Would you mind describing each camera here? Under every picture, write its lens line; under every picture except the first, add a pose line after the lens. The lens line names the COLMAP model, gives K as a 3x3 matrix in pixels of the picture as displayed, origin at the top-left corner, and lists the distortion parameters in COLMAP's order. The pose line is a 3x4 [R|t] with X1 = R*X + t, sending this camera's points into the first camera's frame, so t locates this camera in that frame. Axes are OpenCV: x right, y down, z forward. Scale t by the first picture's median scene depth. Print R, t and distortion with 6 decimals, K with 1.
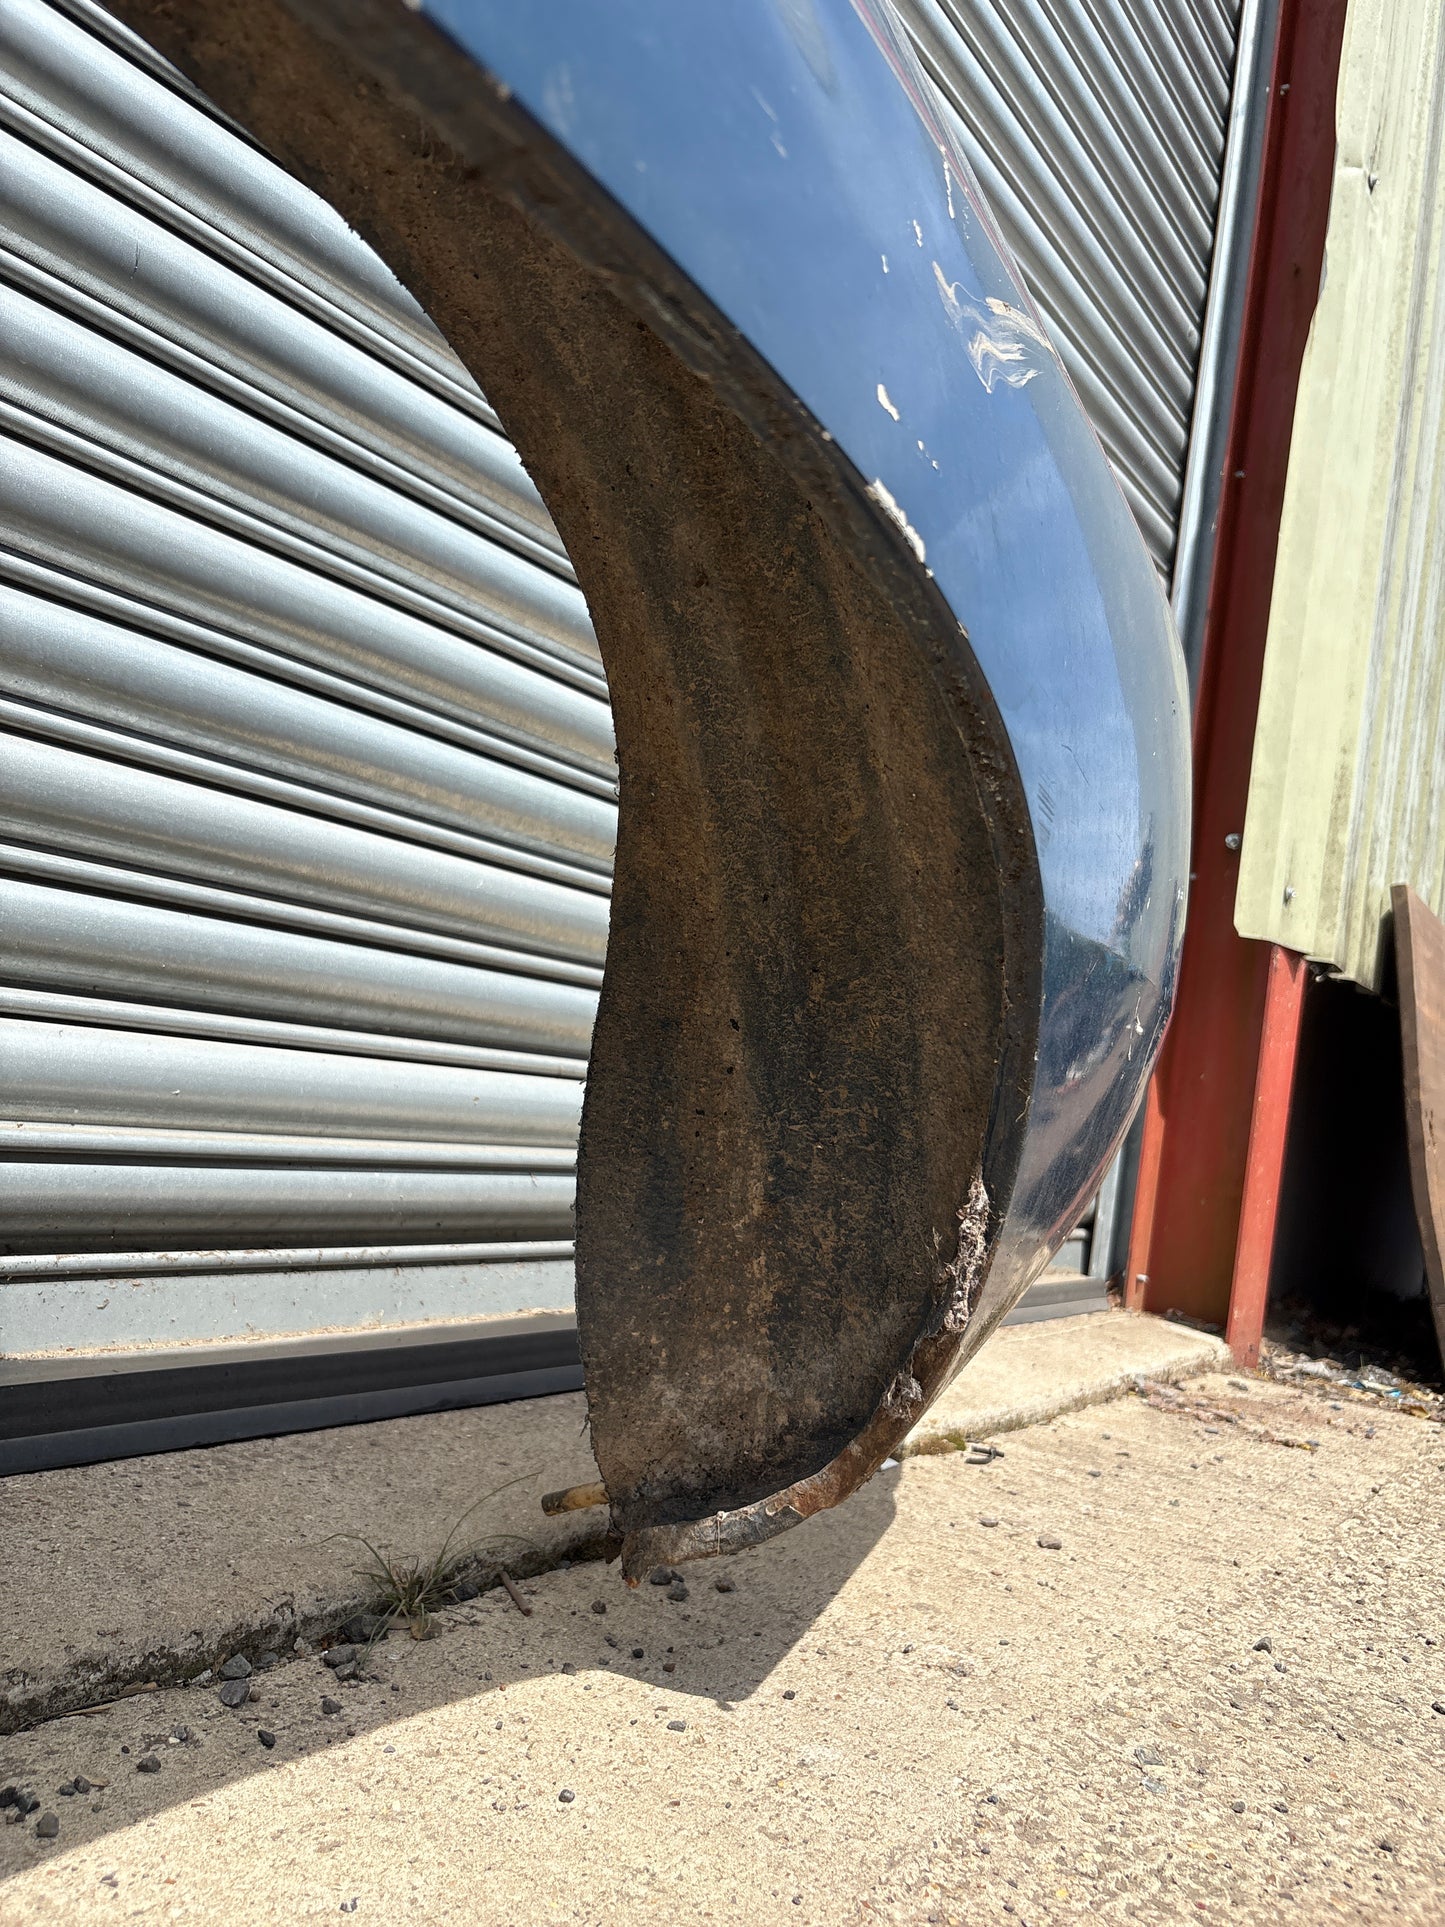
lens RADIAL K [[1475.6, 0, 733.7], [0, 1475.6, 981.2], [0, 0, 1]] dist [0.023164, -0.023968]
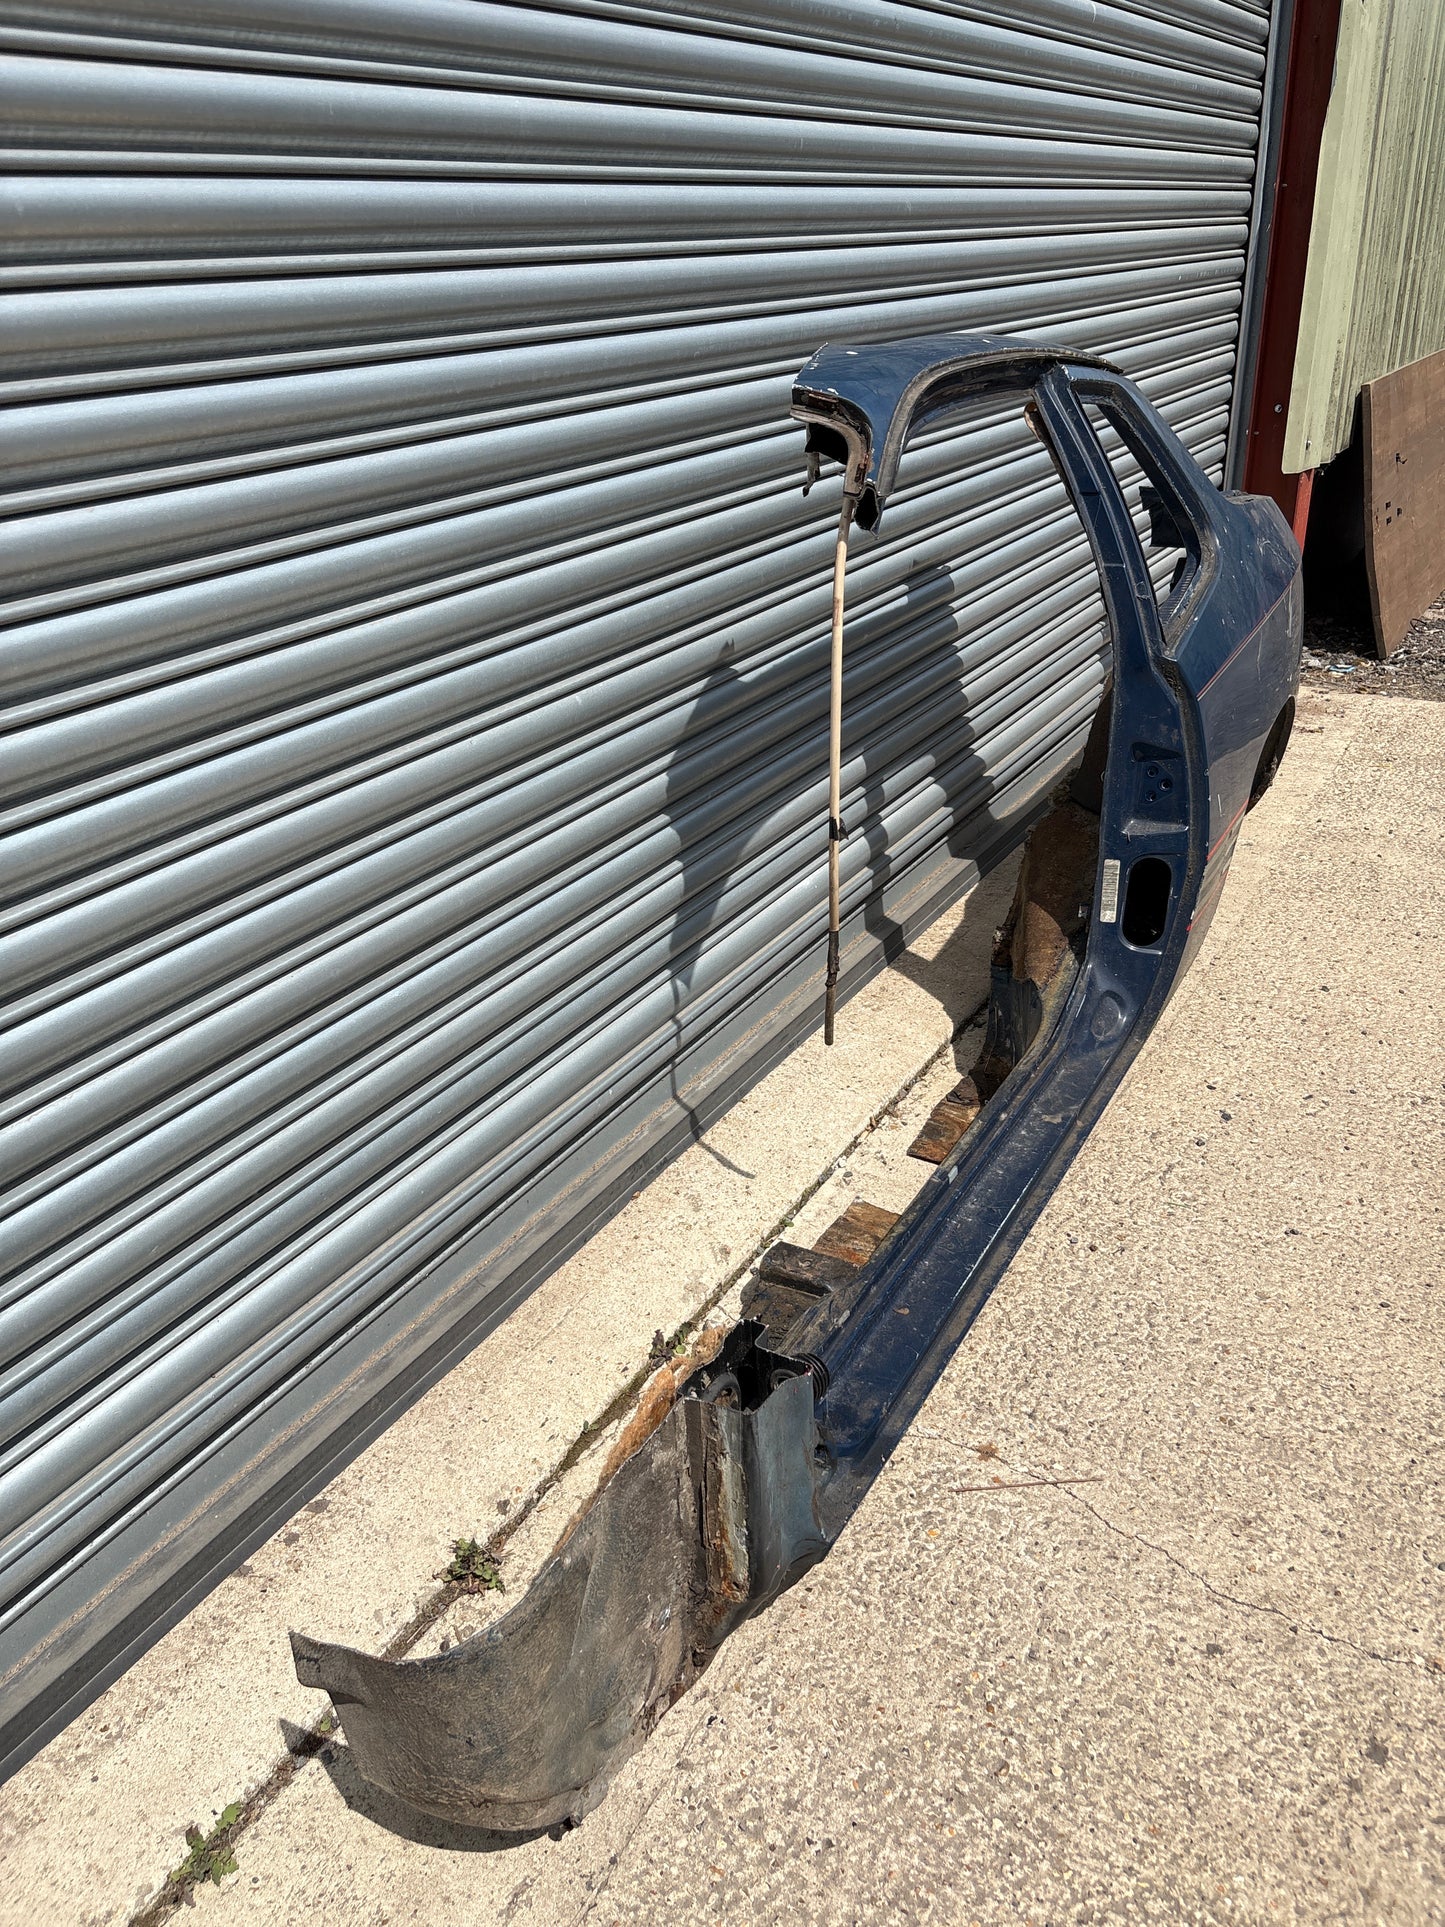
lens RADIAL K [[1475.6, 0, 726.4], [0, 1475.6, 955.9], [0, 0, 1]] dist [0.023164, -0.023968]
pose [[0.982135, -0.187049, -0.020606, -1.208524], [0.172903, 0.853756, 0.491127, -1.489065], [-0.074272, -0.485915, 0.870844, -2.534647]]
